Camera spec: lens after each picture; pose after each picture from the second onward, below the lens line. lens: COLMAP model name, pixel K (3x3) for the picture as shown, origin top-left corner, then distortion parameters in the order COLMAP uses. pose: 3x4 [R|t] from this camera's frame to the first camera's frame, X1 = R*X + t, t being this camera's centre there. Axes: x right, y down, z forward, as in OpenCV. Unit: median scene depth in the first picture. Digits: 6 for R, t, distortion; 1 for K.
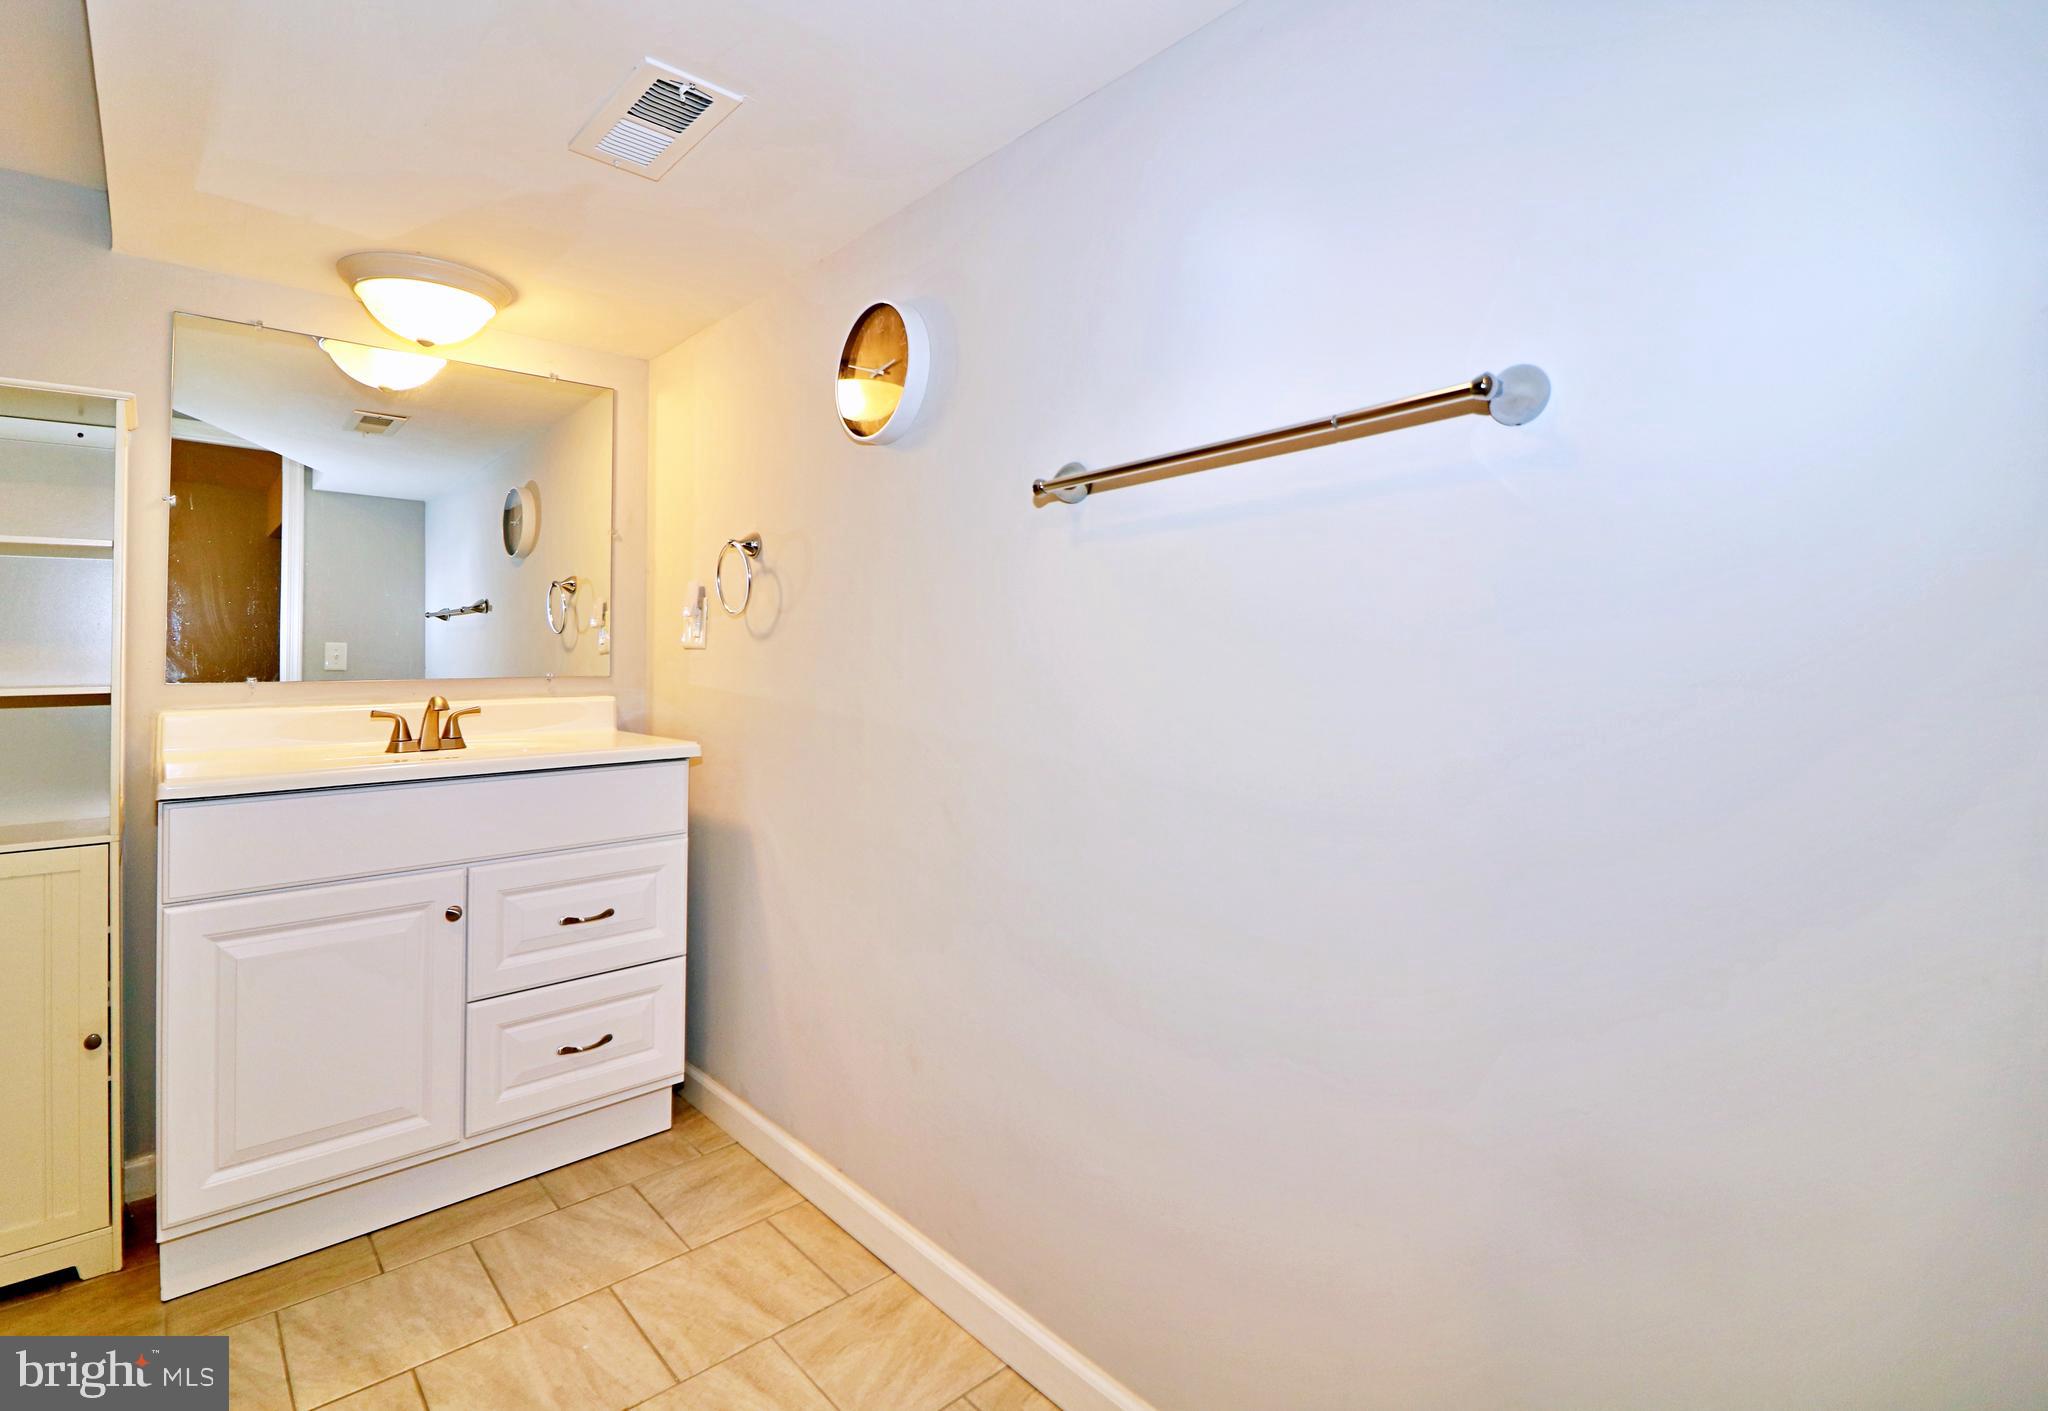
lens RADIAL K [[963.7, 0, 1024.0], [0, 963.7, 705.5], [0, 0, 1]] dist [0.000153, 0.000001]
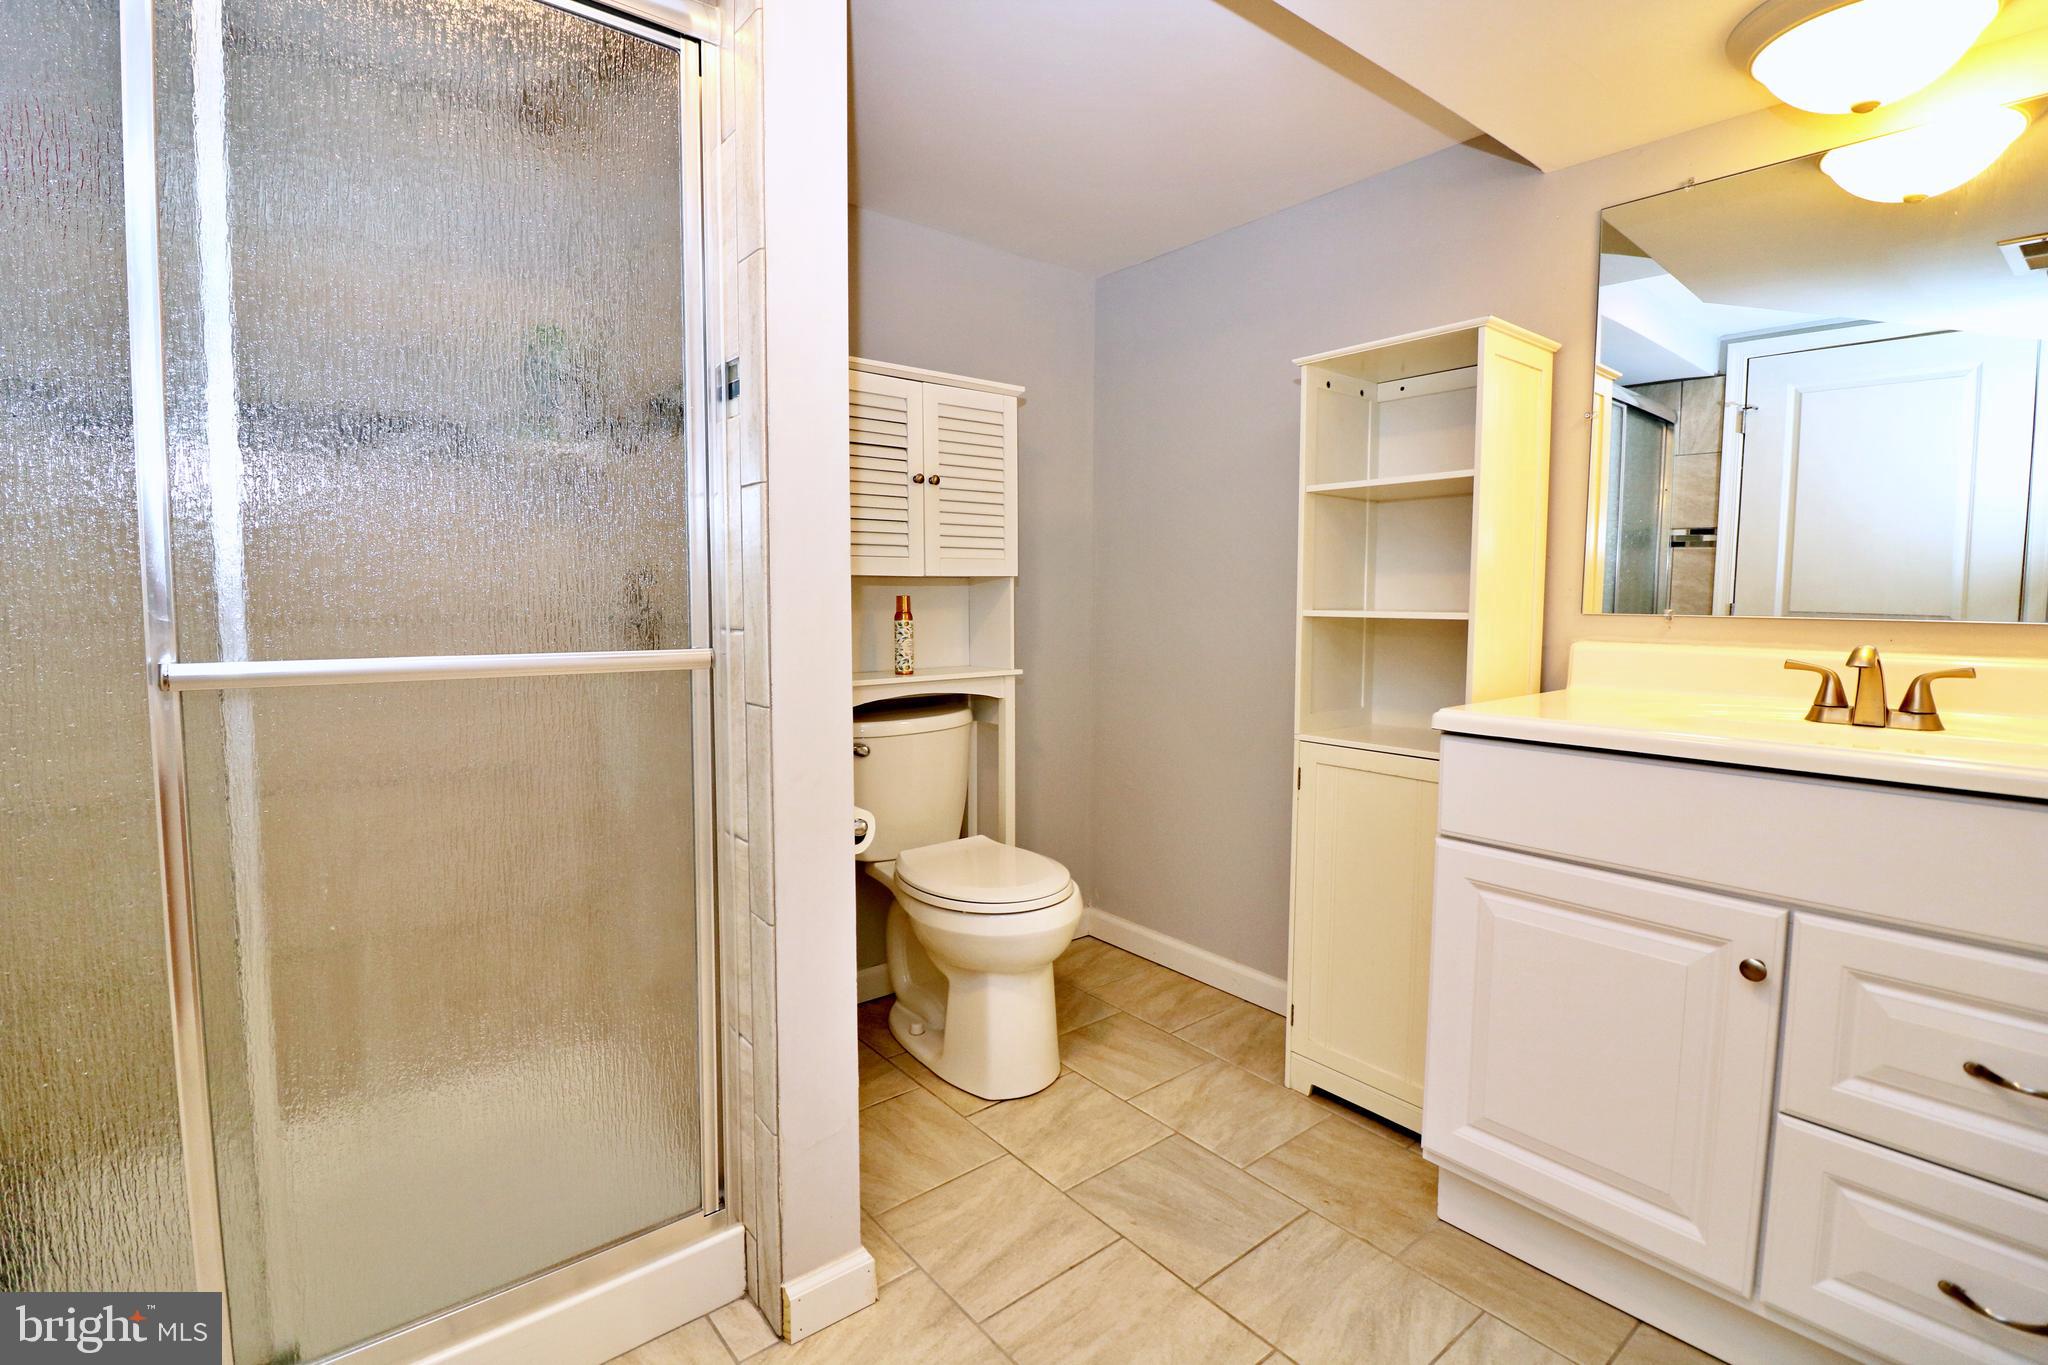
lens RADIAL K [[930.9, 0, 1023.4], [0, 930.9, 649.3], [0, 0, 1]] dist [0.000805, -0.010344]
pose [[-0.061261, 0.069345, -0.995710, 0.057110], [-0.047388, 0.996257, 0.072298, -0.025723], [0.996996, 0.051614, -0.057745, 0.464514]]
